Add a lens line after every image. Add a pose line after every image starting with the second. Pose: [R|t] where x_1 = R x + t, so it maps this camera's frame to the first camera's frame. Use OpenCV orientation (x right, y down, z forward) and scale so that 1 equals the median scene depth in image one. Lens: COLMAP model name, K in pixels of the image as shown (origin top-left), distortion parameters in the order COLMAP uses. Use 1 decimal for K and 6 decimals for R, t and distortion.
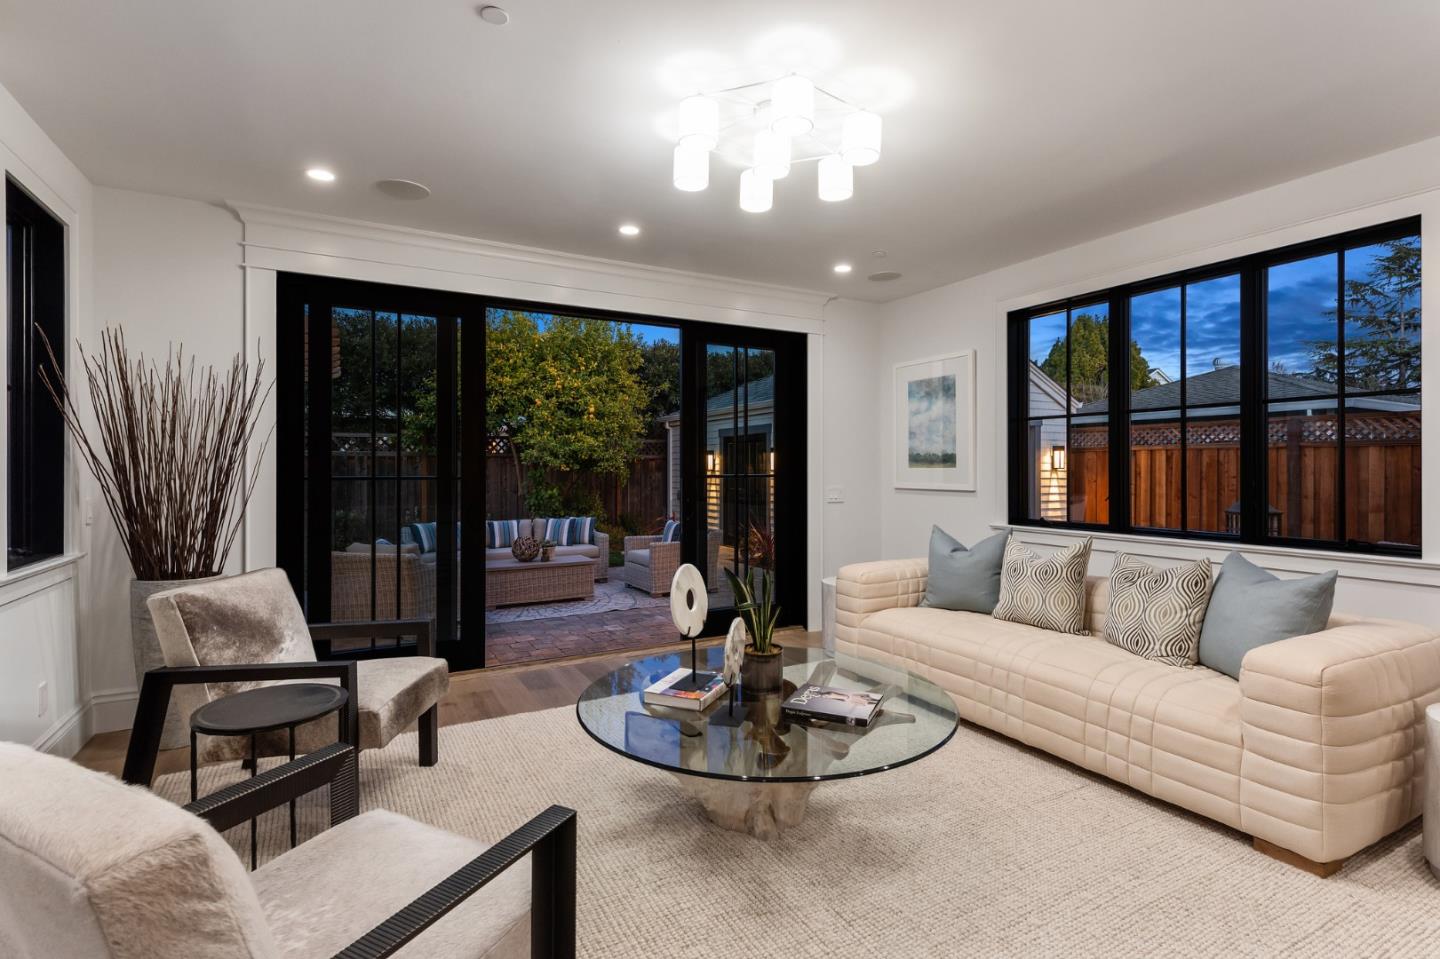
lens RADIAL K [[688.9, 0, 725.1], [0, 688.9, 460.2], [0, 0, 1]] dist [0.015987, -0.000170]
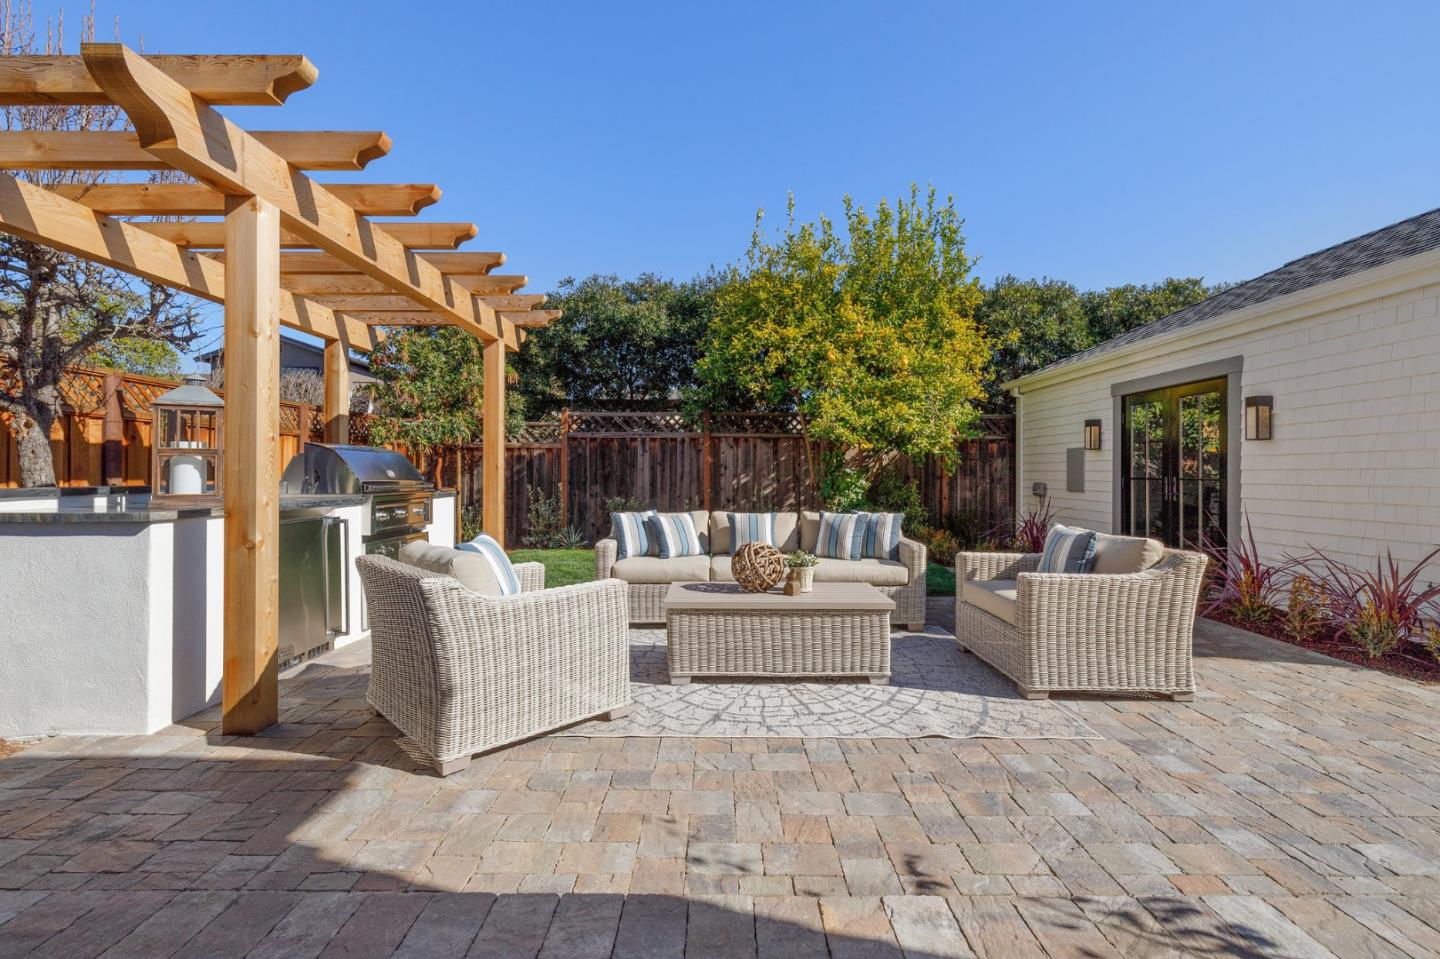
lens RADIAL K [[608.9, 0, 717.0], [0, 608.9, 471.6], [0, 0, 1]] dist [0.000424, -0.000219]
pose [[0.872759, 0.003194, -0.488141, -0.127822], [0.001151, 0.999962, 0.008602, 0.073471], [0.488151, -0.008070, 0.872722, 0.821936]]
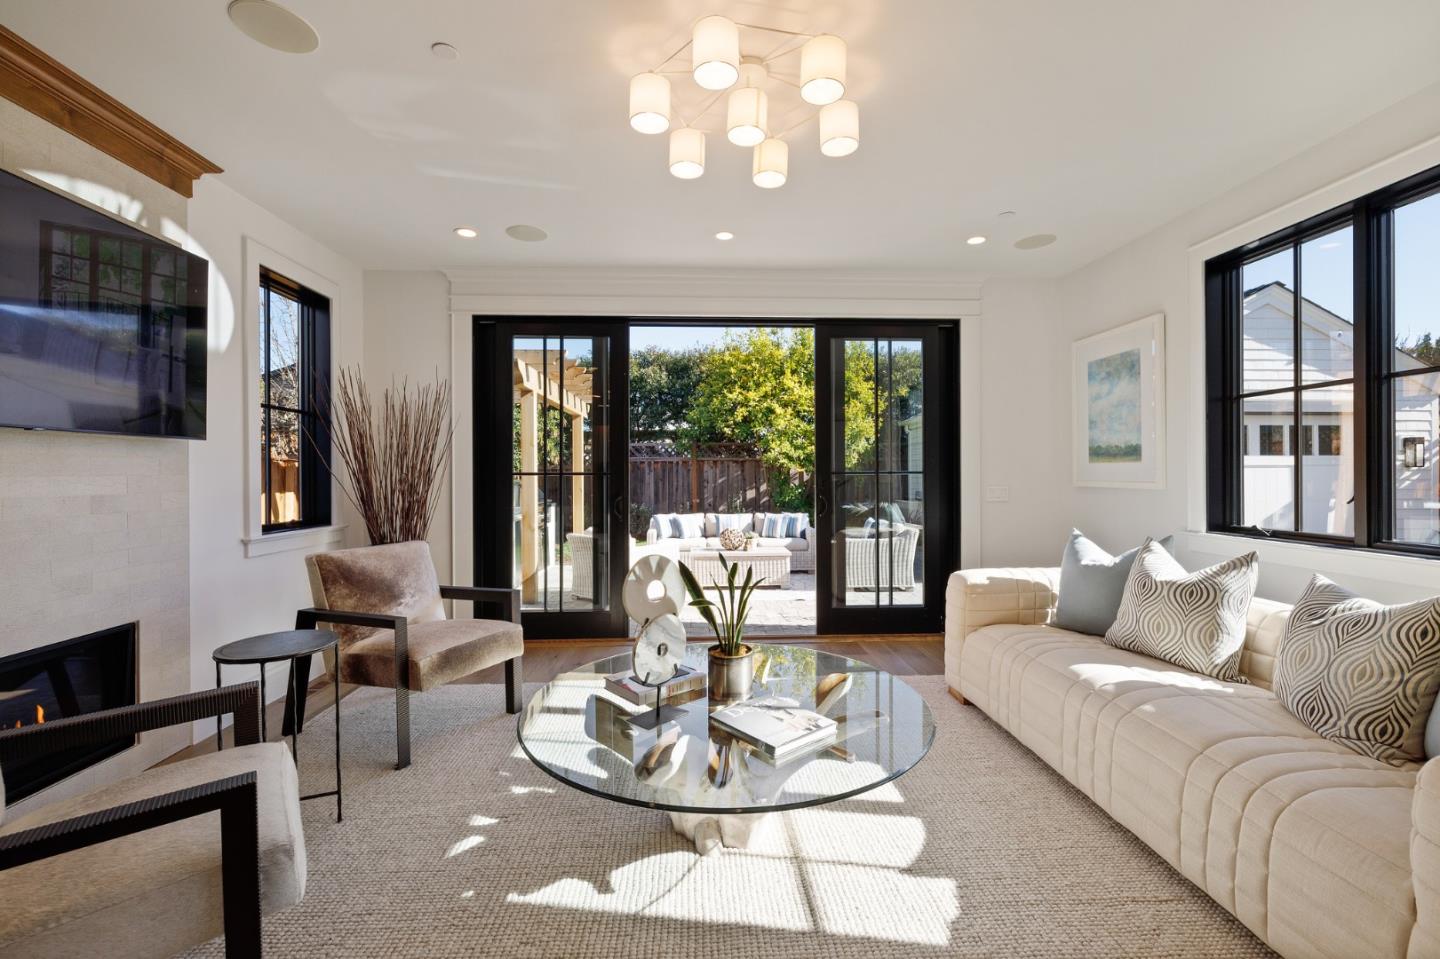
lens RADIAL K [[608.9, 0, 717.0], [0, 608.9, 471.6], [0, 0, 1]] dist [0.000424, -0.000219]
pose [[0.894360, -0.004613, -0.447324, 0.200102], [0.009532, 0.999916, 0.008747, 0.011135], [0.447246, -0.012087, 0.894329, 0.124539]]
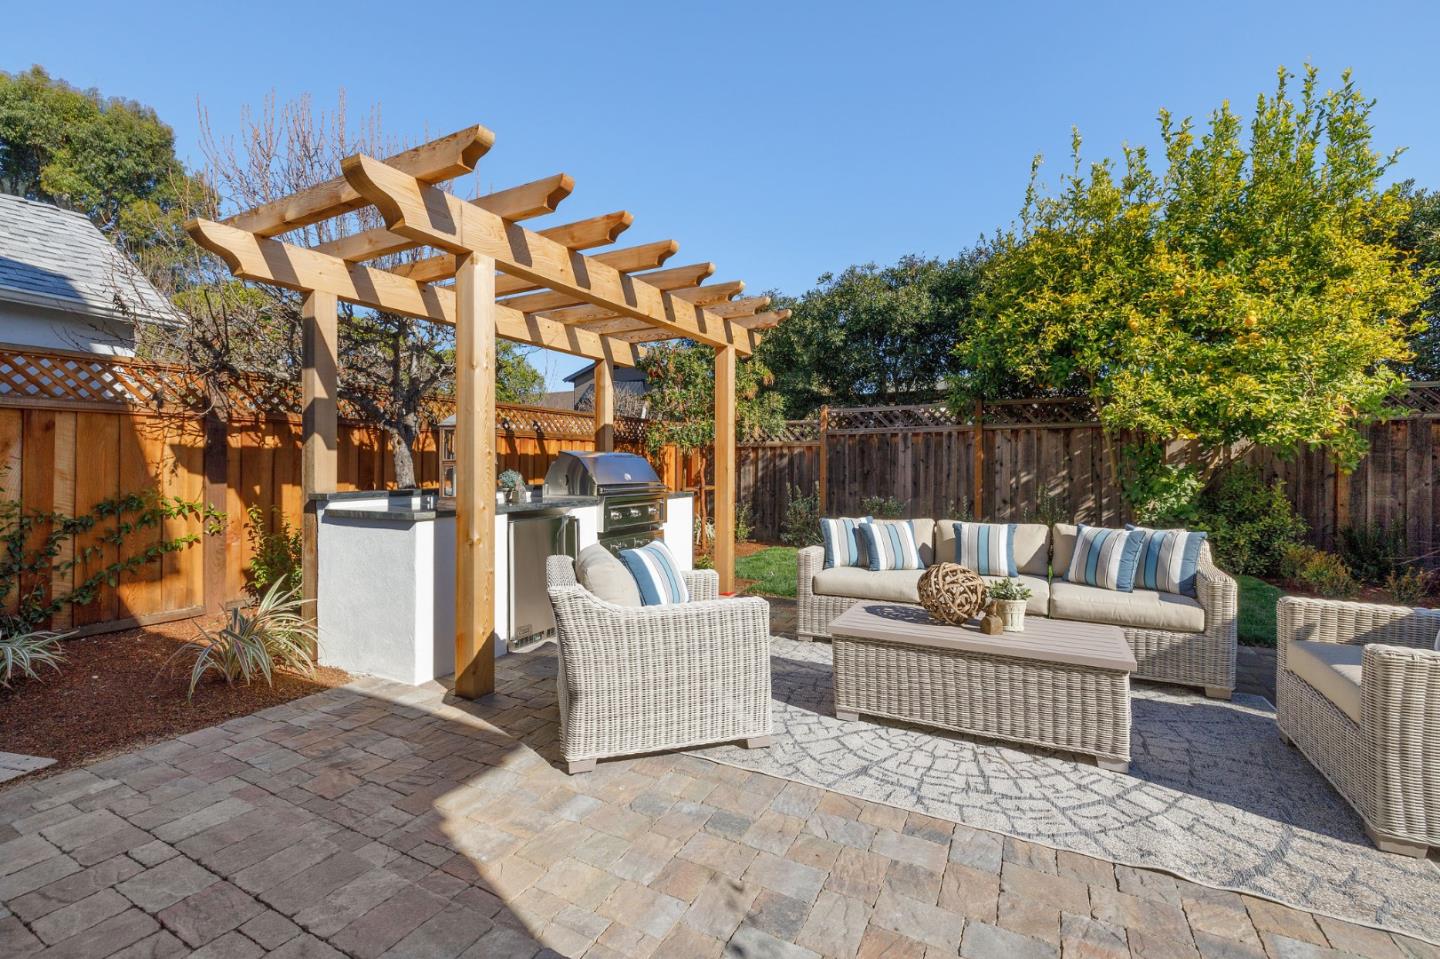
lens RADIAL K [[608.5, 0, 722.1], [0, 608.5, 469.4], [0, 0, 1]] dist [-0.000342, -0.000165]
pose [[0.547504, 0.004217, -0.836792, -0.066560], [0.012572, 0.999833, 0.013264, 0.060747], [0.836708, -0.017782, 0.547360, 0.947876]]
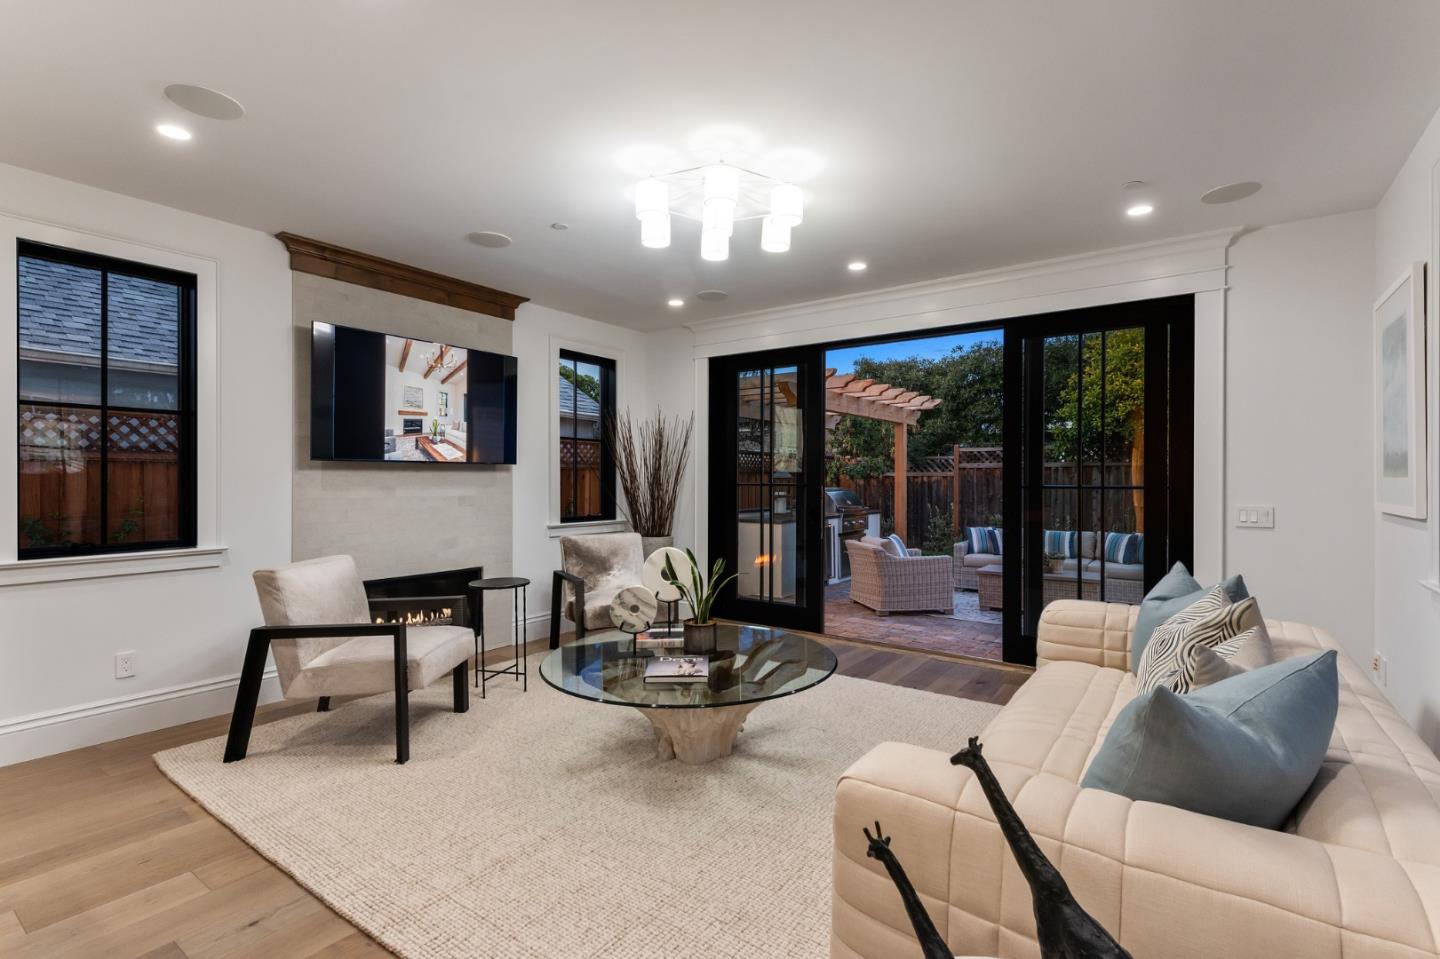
lens RADIAL K [[670.6, 0, 732.3], [0, 670.6, 474.7], [0, 0, 1]] dist [0.021885, -0.000280]
pose [[0.433072, -0.003885, -0.901351, 0.579209], [0.009908, 0.999951, 0.000450, 0.002902], [0.901305, -0.009125, 0.433089, 0.258168]]
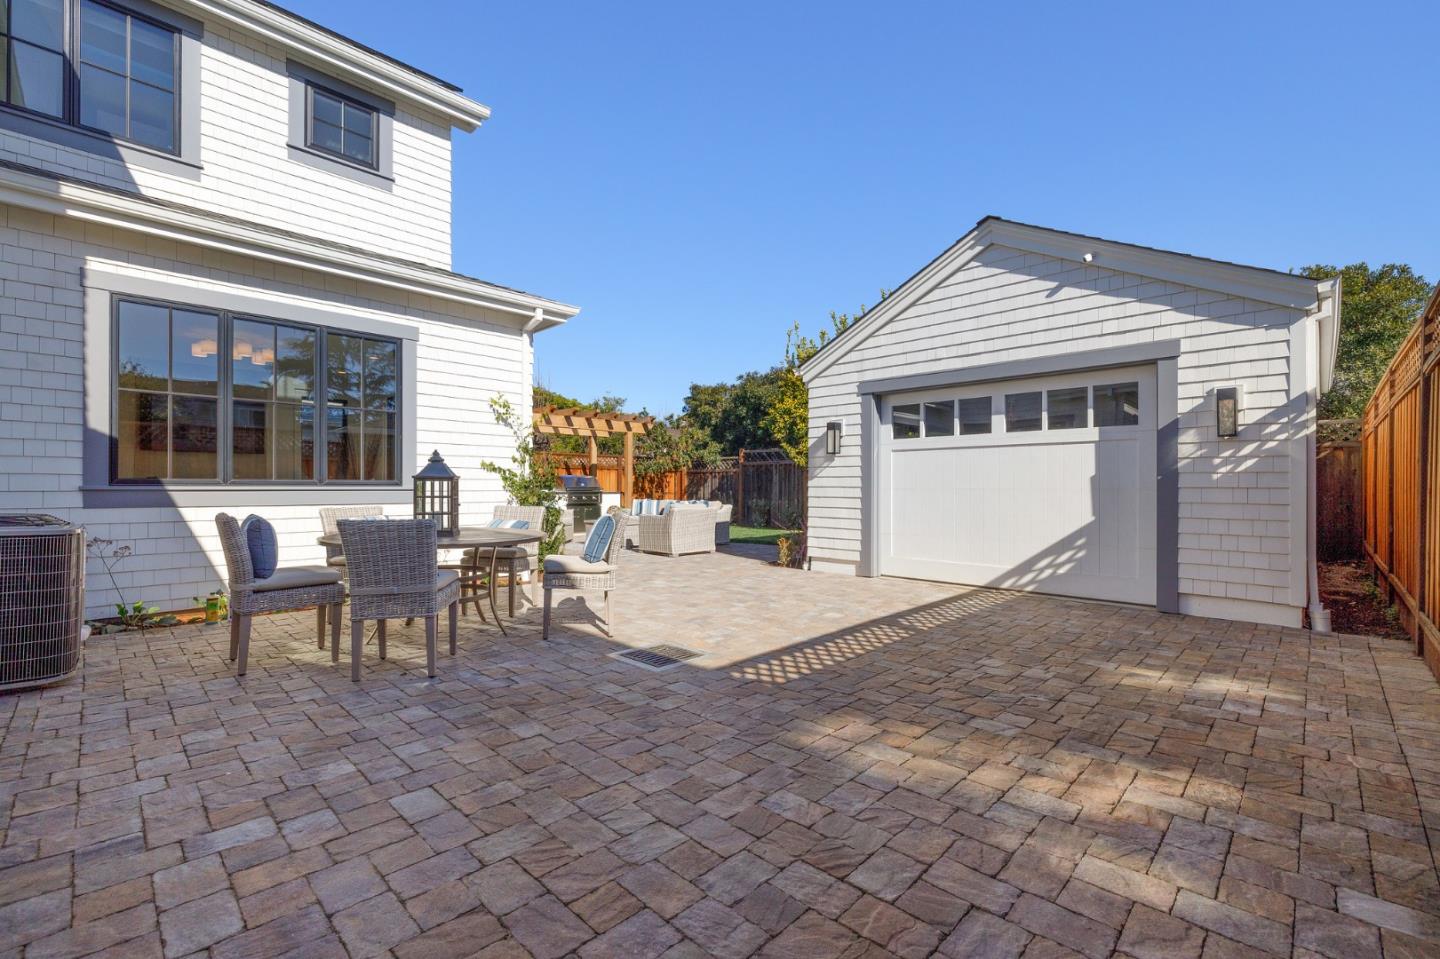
lens RADIAL K [[619.4, 0, 719.5], [0, 619.4, 469.8], [0, 0, 1]] dist [-0.003662, -0.000174]
pose [[0.281580, -0.027146, -0.959154, 1.698721], [0.009538, 0.999630, -0.025492, 0.092299], [0.959490, -0.001970, 0.281734, 1.164913]]
